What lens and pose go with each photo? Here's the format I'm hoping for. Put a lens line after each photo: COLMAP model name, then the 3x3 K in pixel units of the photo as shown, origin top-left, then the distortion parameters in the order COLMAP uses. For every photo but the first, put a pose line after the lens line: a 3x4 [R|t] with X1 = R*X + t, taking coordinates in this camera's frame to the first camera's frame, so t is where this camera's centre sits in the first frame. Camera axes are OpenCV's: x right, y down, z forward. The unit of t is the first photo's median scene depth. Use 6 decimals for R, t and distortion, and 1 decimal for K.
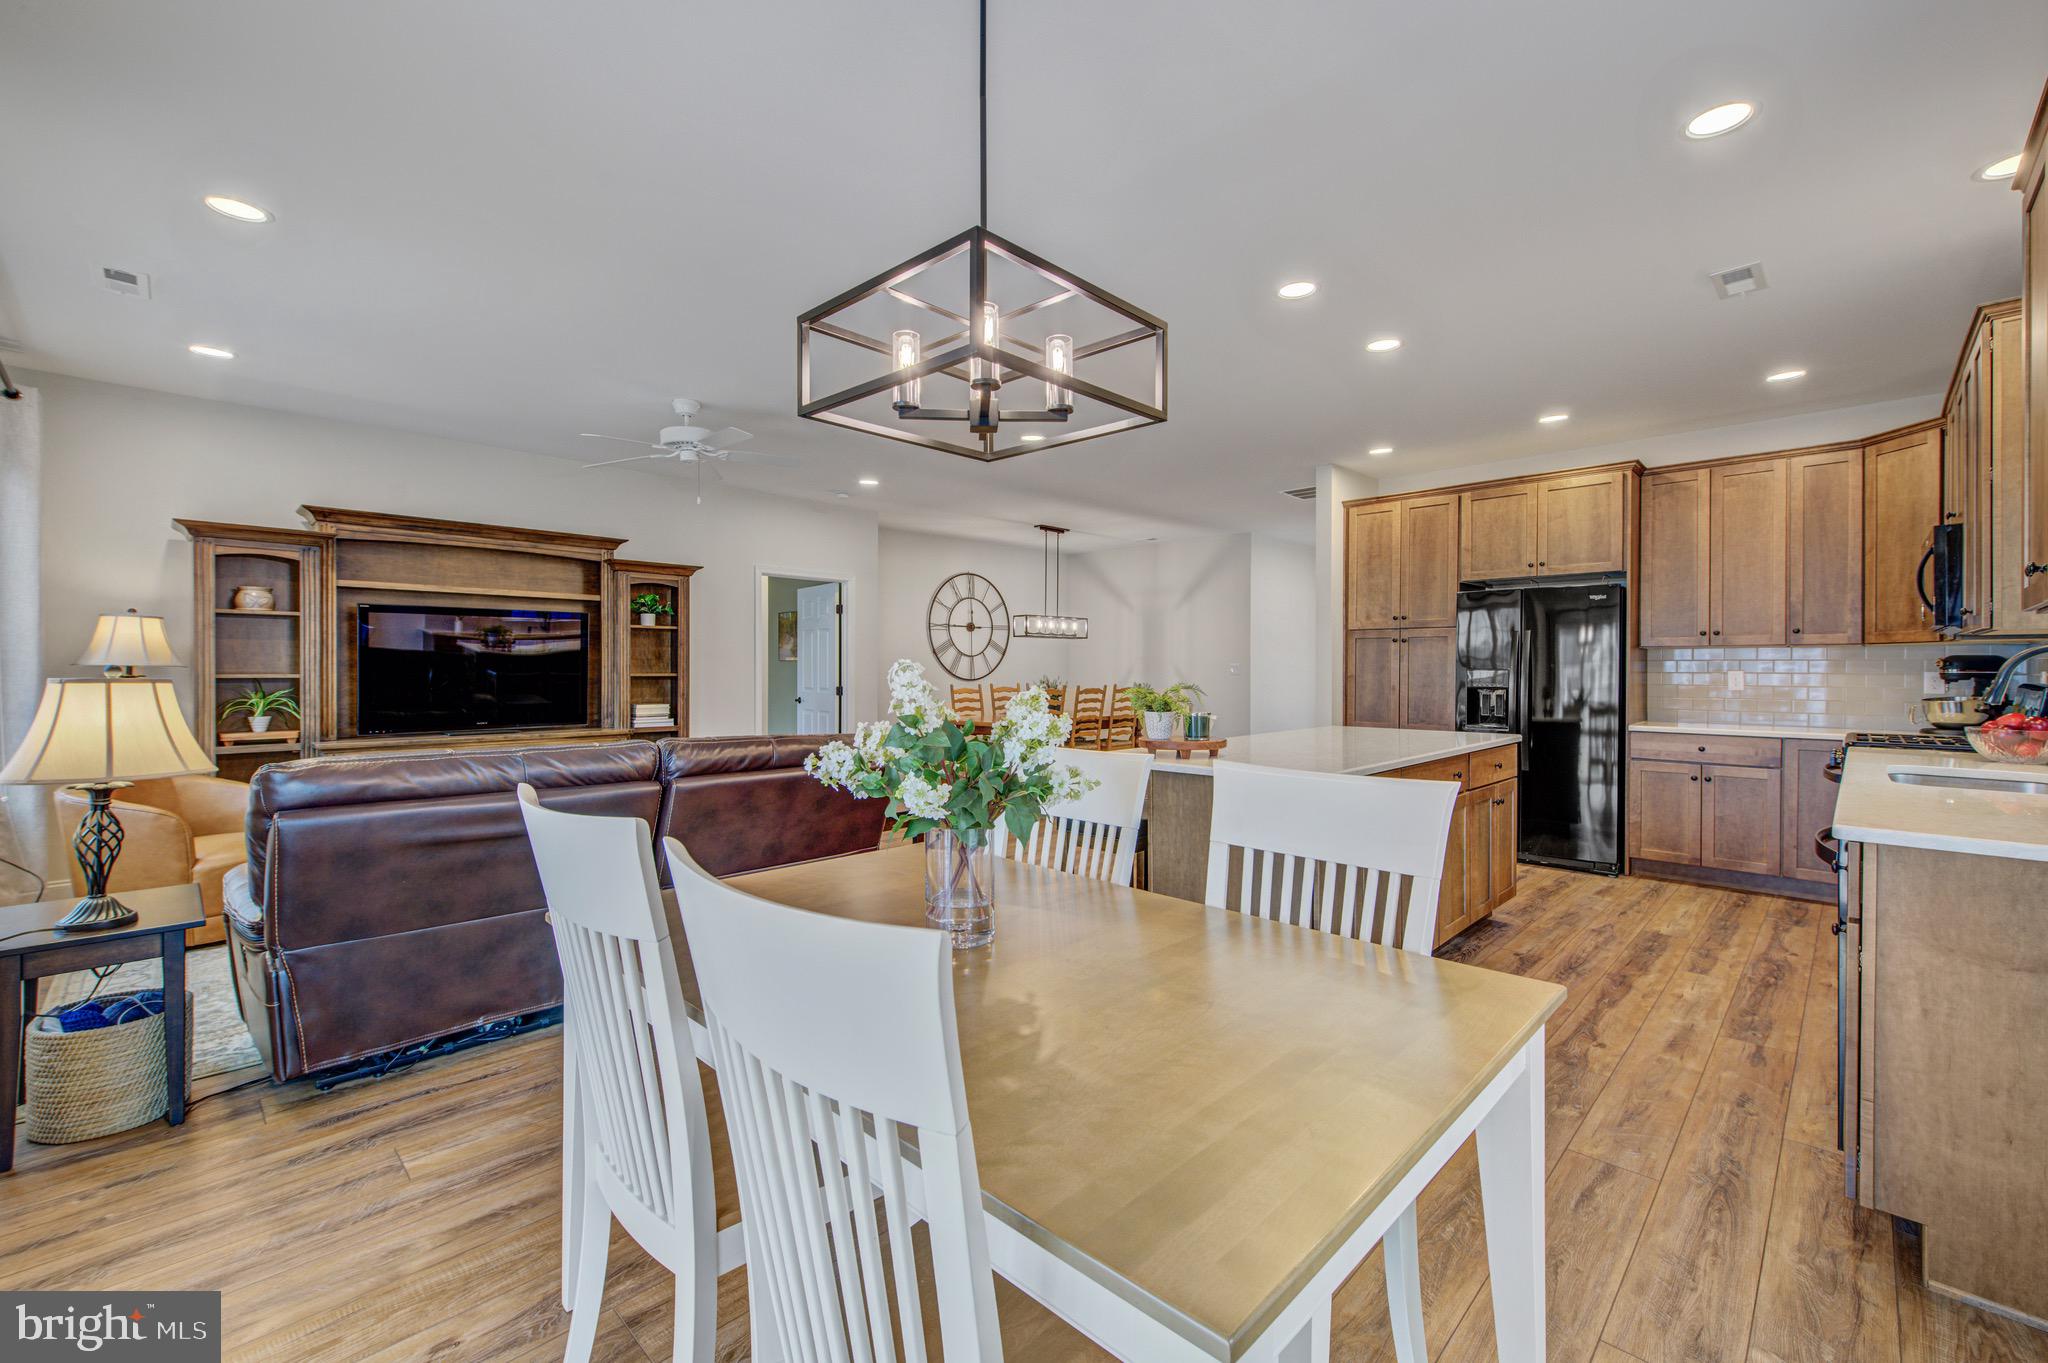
lens RADIAL K [[859.6, 0, 1028.2], [0, 859.6, 672.3], [0, 0, 1]] dist [0.001866, 0.000224]
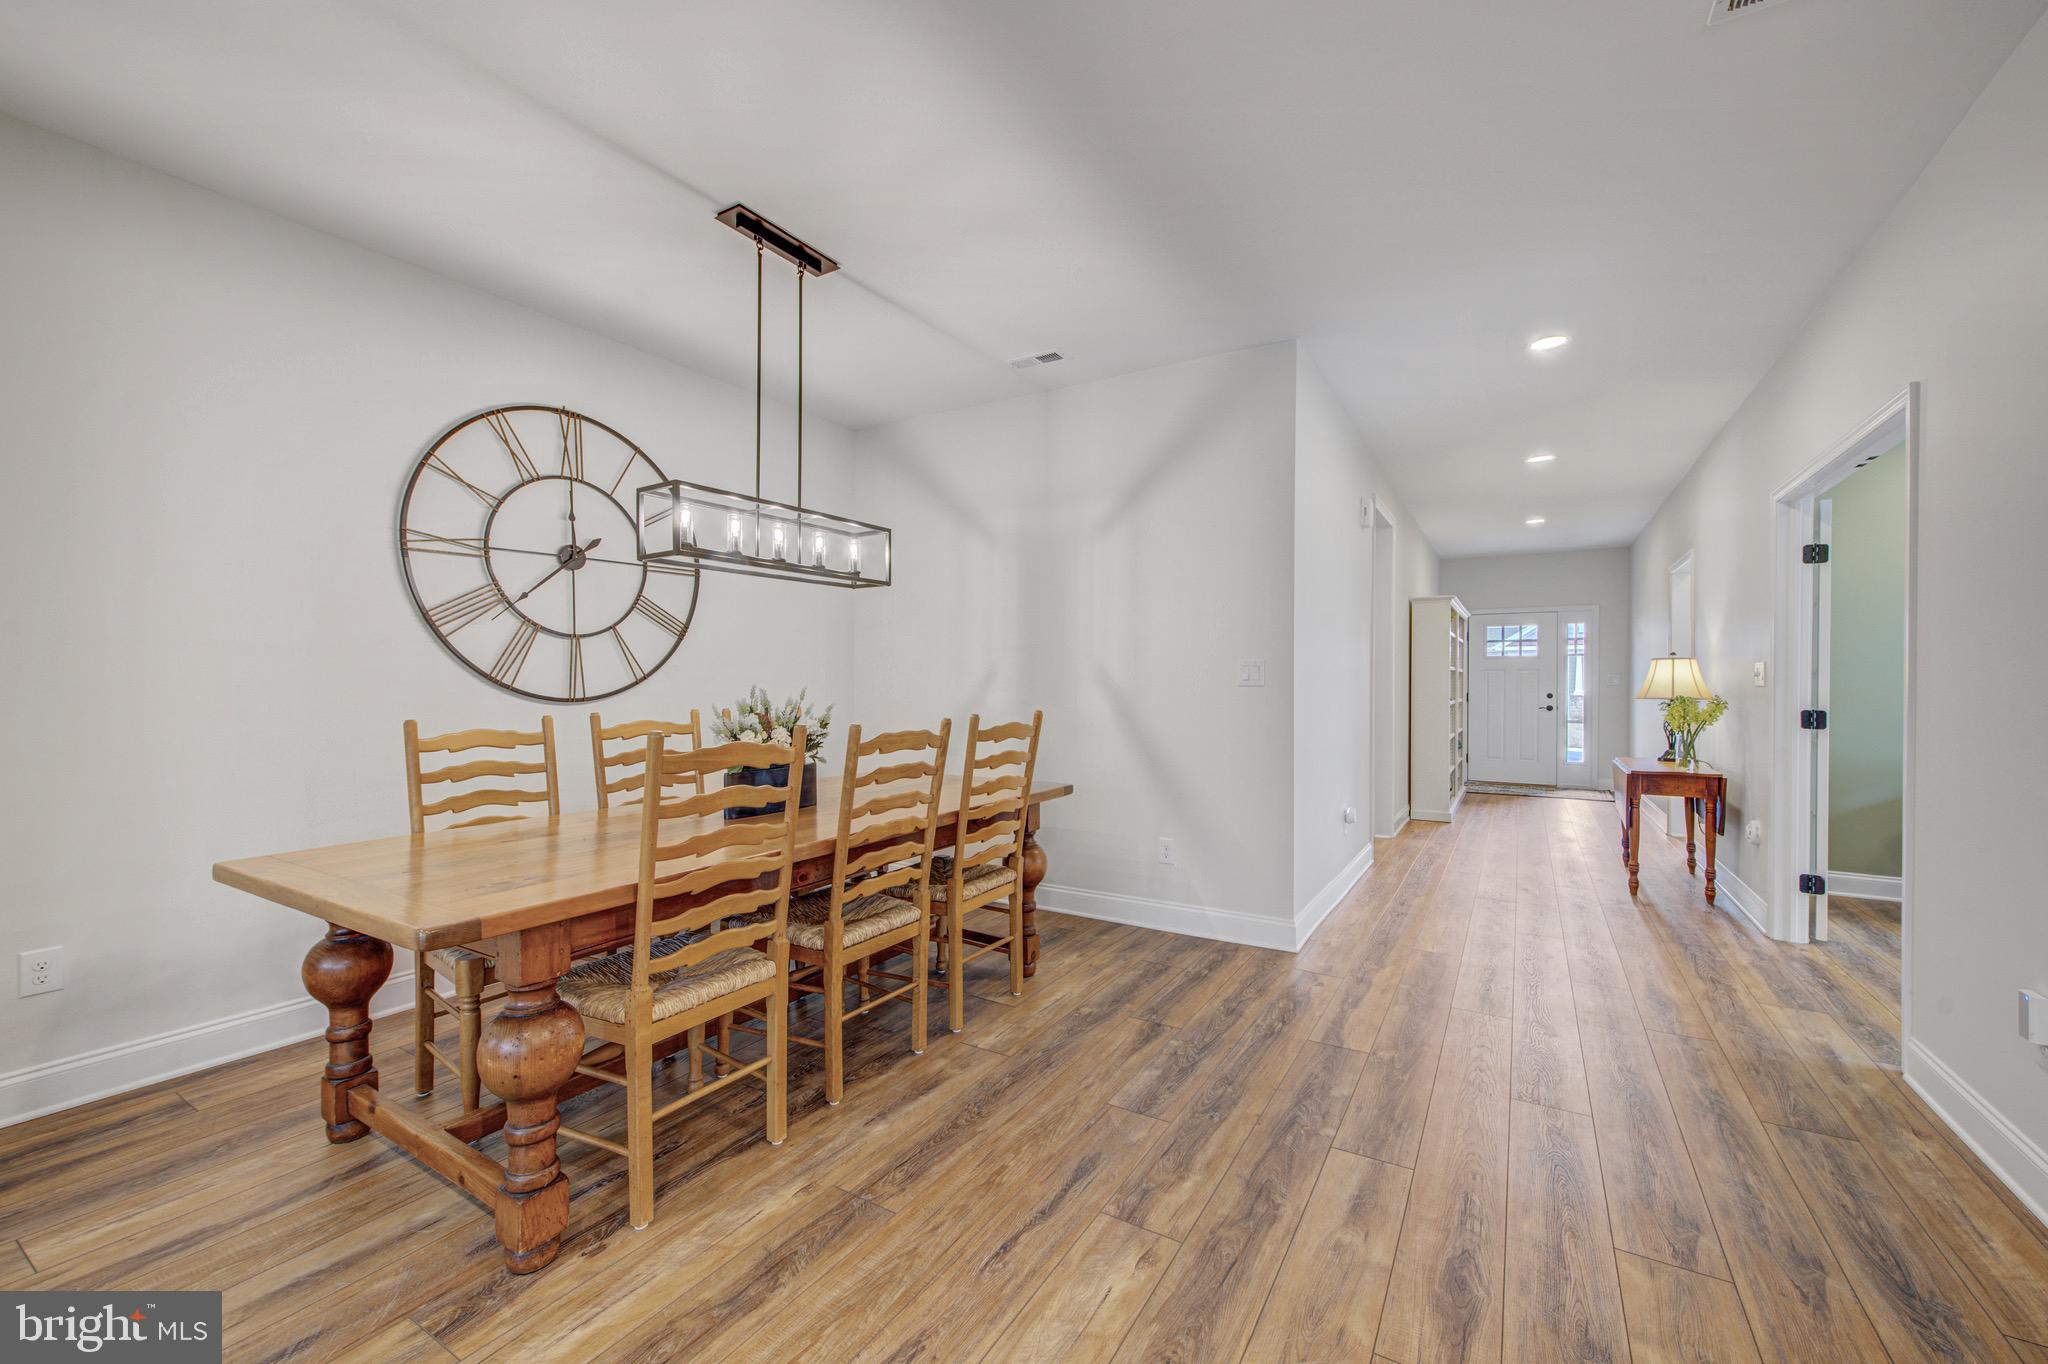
lens RADIAL K [[819.0, 0, 1037.6], [0, 819.0, 685.2], [0, 0, 1]] dist [0.000320, 0.000056]
pose [[0.972593, -0.001993, 0.232507, 0.049225], [0.001590, 0.999997, 0.001923, 0.001849], [-0.232510, -0.001501, 0.972593, 0.656208]]
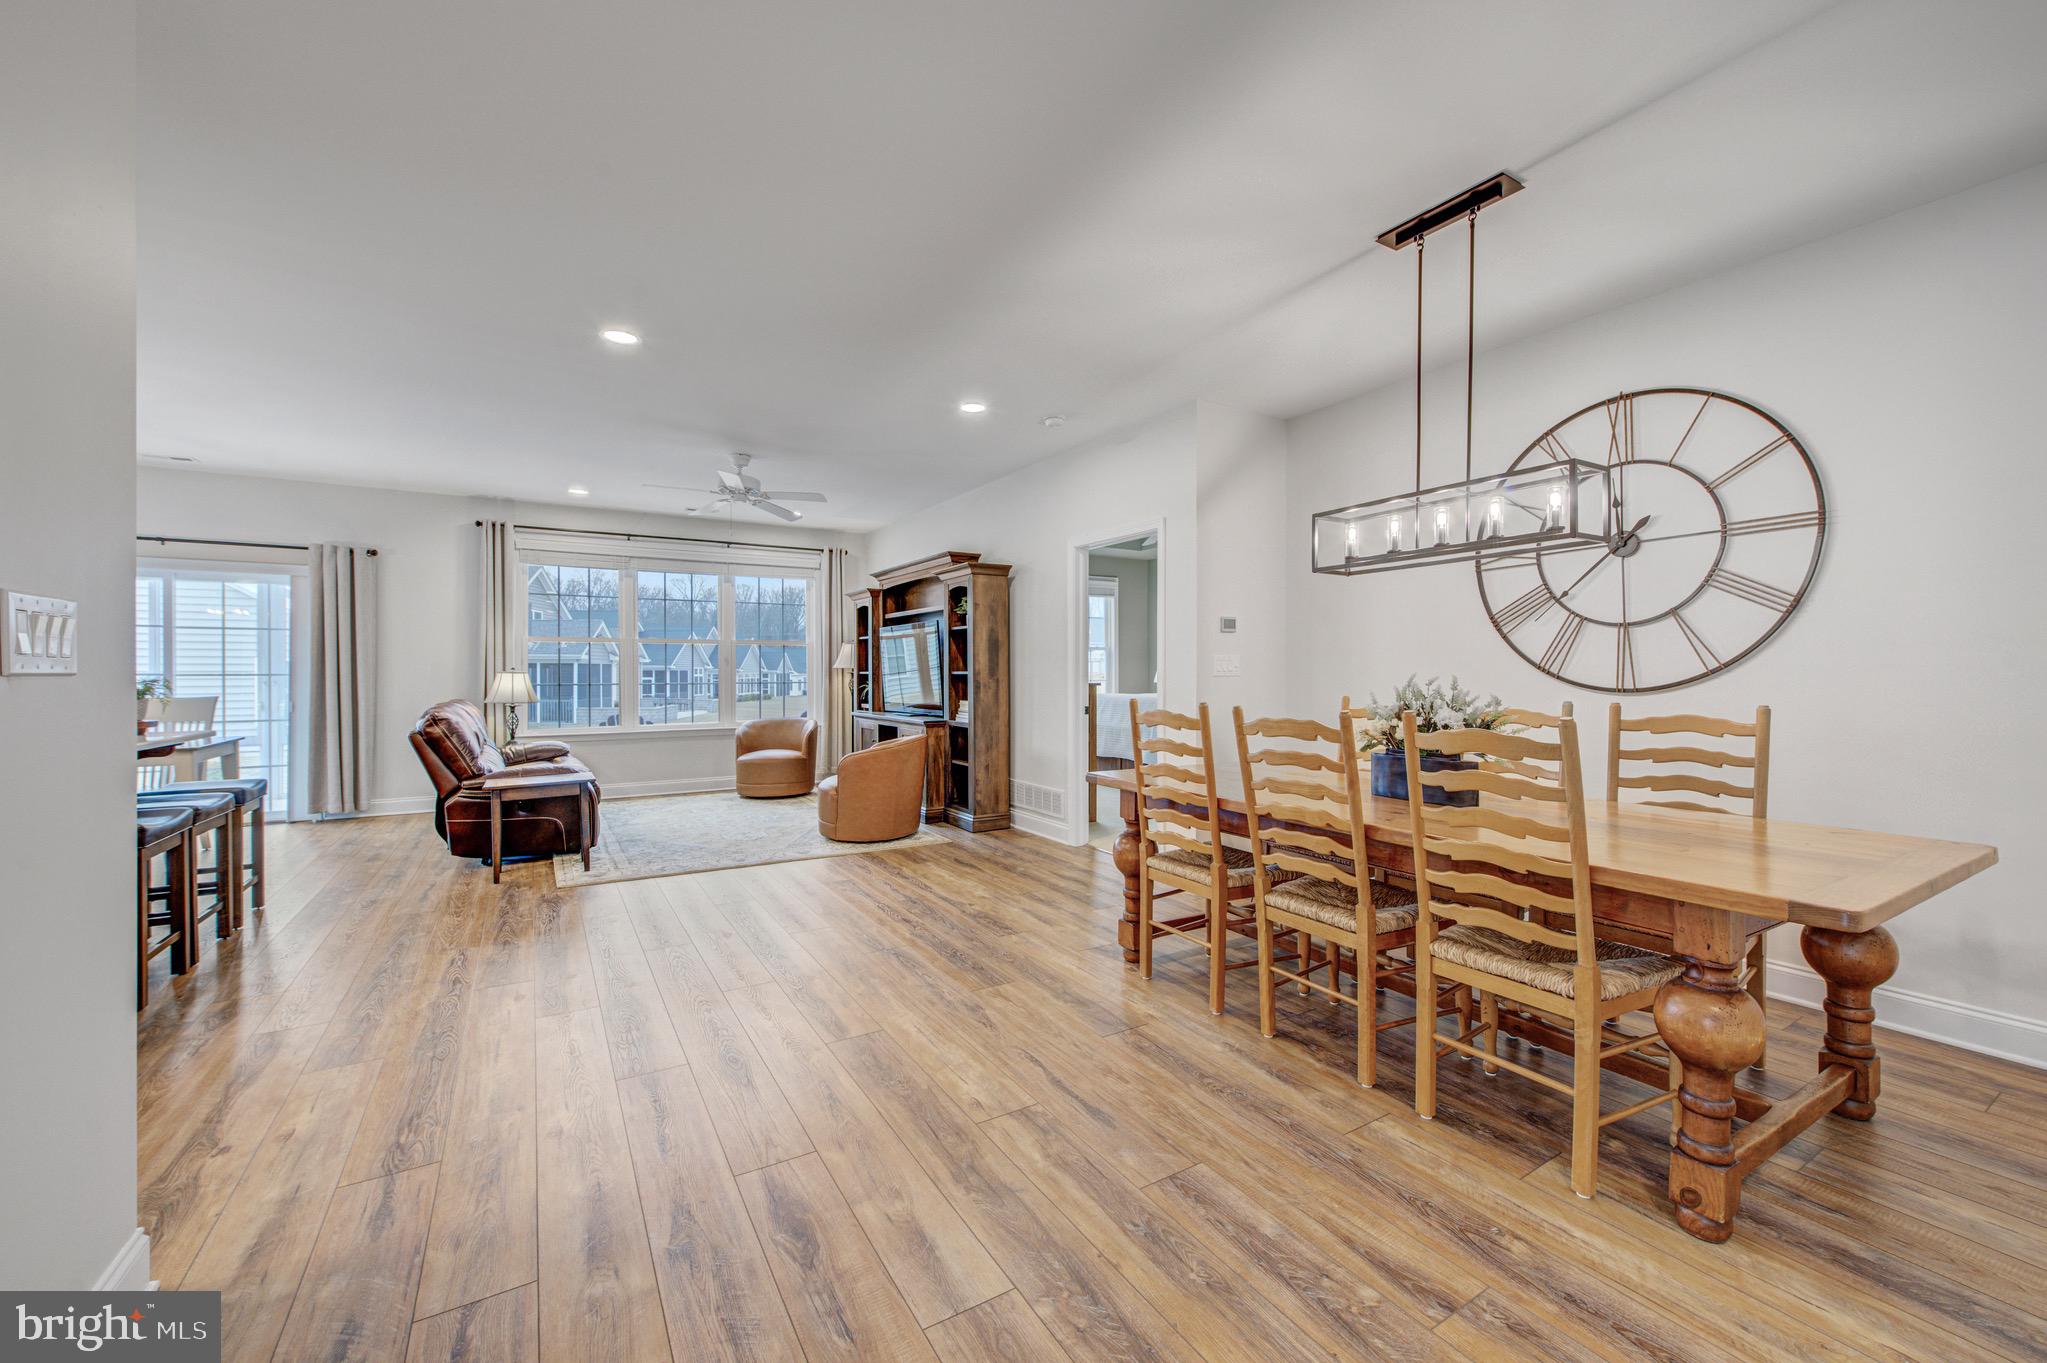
lens RADIAL K [[811.5, 0, 1027.3], [0, 811.5, 677.1], [0, 0, 1]] dist [-0.001092, -0.000073]
pose [[-0.252305, 0.004960, -0.967635, 0.346828], [-0.004333, 0.999971, 0.006255, 0.002087], [0.967638, 0.005771, -0.252276, 0.905393]]
